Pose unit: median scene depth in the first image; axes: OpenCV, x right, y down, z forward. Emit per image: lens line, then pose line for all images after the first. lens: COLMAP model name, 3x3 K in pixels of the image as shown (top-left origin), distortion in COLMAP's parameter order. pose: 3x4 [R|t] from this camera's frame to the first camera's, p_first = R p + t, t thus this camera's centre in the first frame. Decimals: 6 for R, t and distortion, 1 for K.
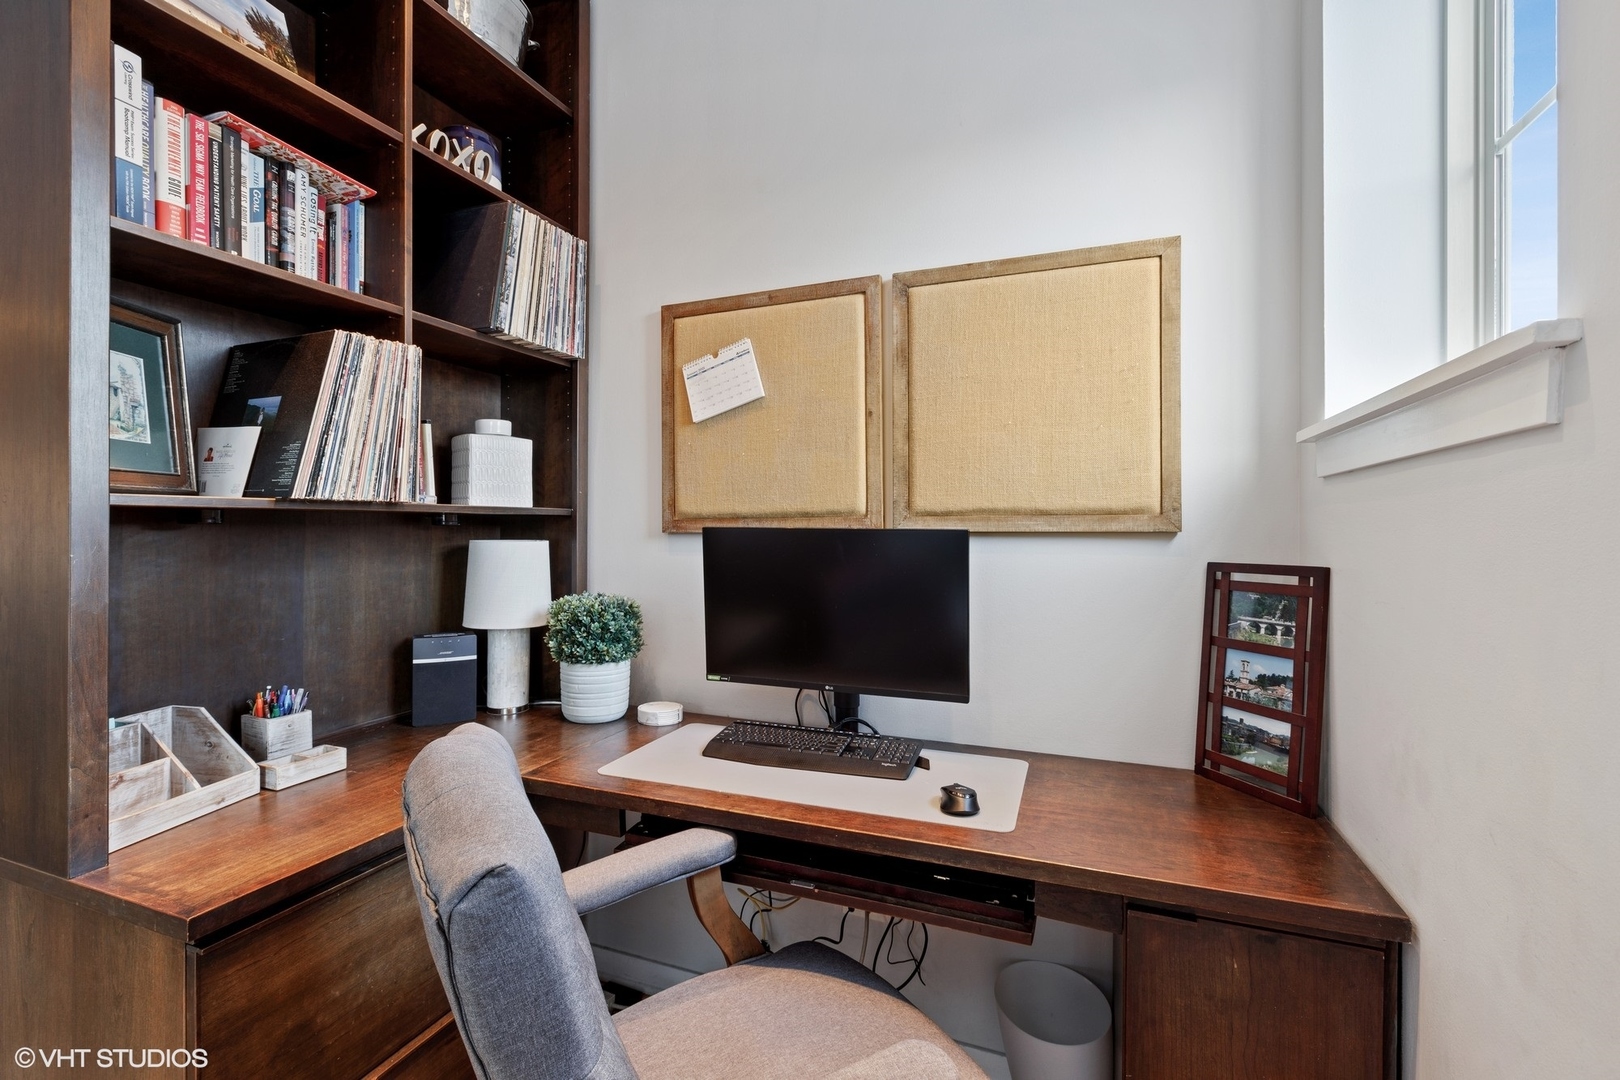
lens RADIAL K [[716.5, 0, 799.1], [0, 716.5, 536.3], [0, 0, 1]] dist [0.001973, 0.000064]
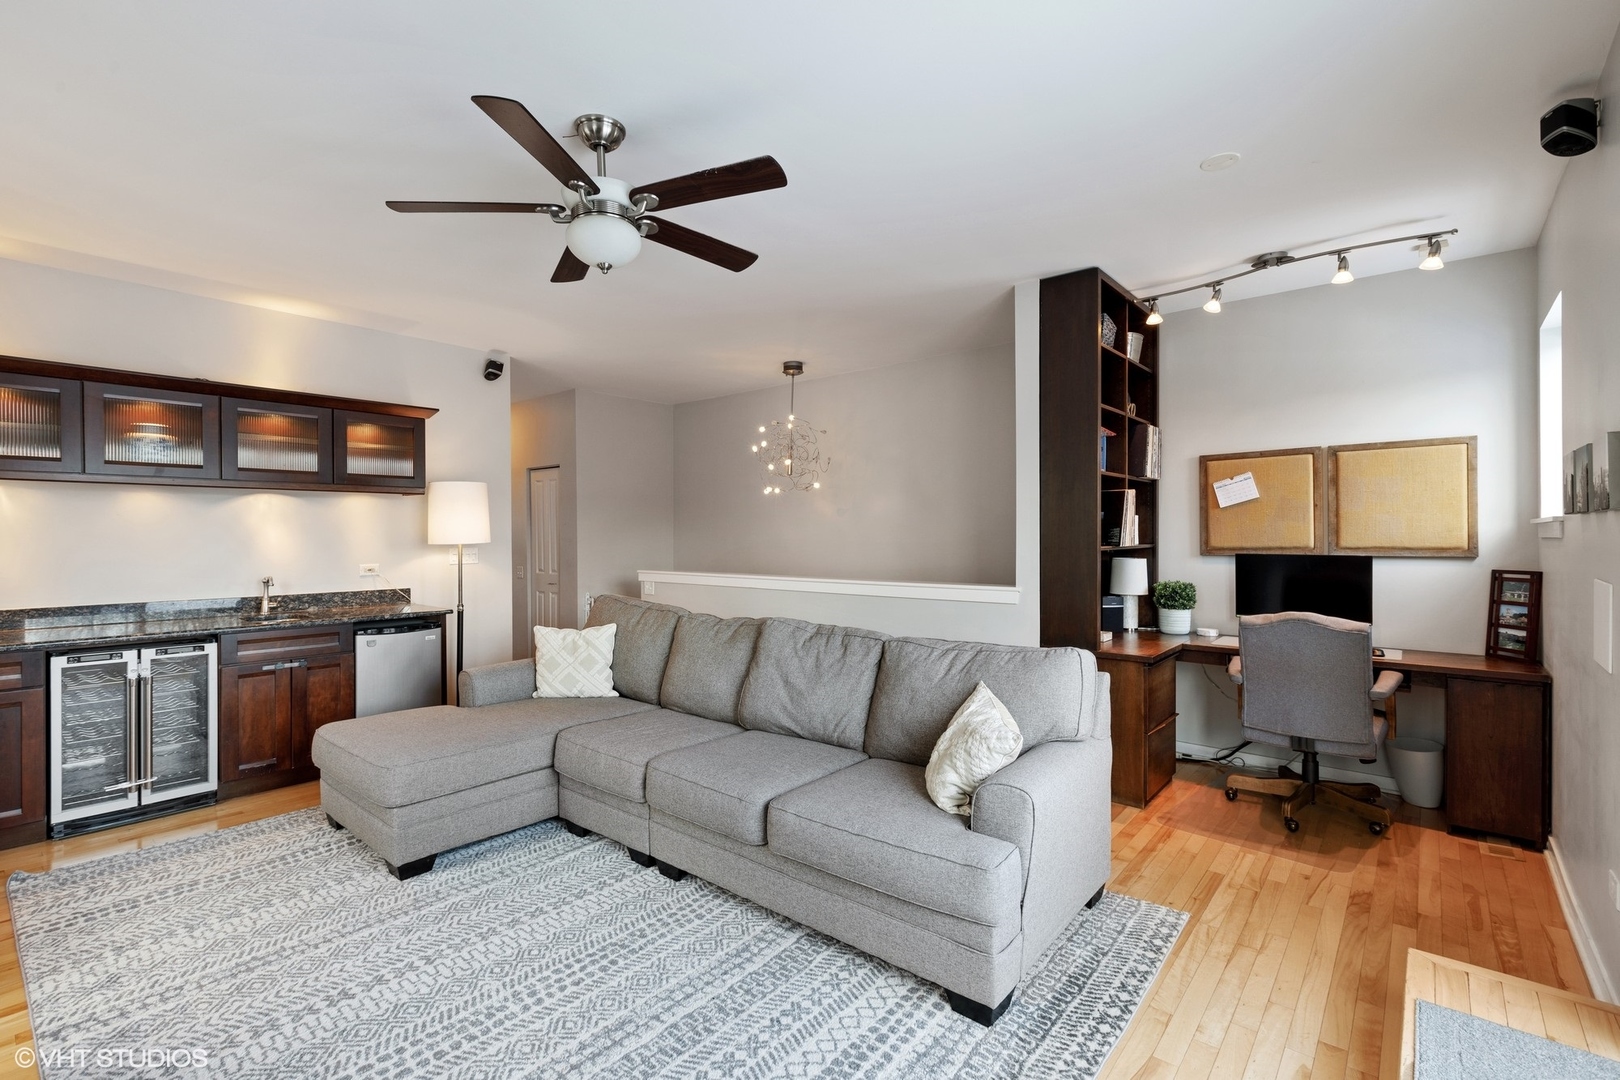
lens RADIAL K [[733.8, 0, 797.0], [0, 733.8, 542.6], [0, 0, 1]] dist [0.007608, -0.000744]
pose [[0.947818, -0.003995, -0.318787, -0.793091], [0.004154, 0.999991, -0.000181, -0.059492], [0.318785, -0.001153, 0.947826, -1.947472]]
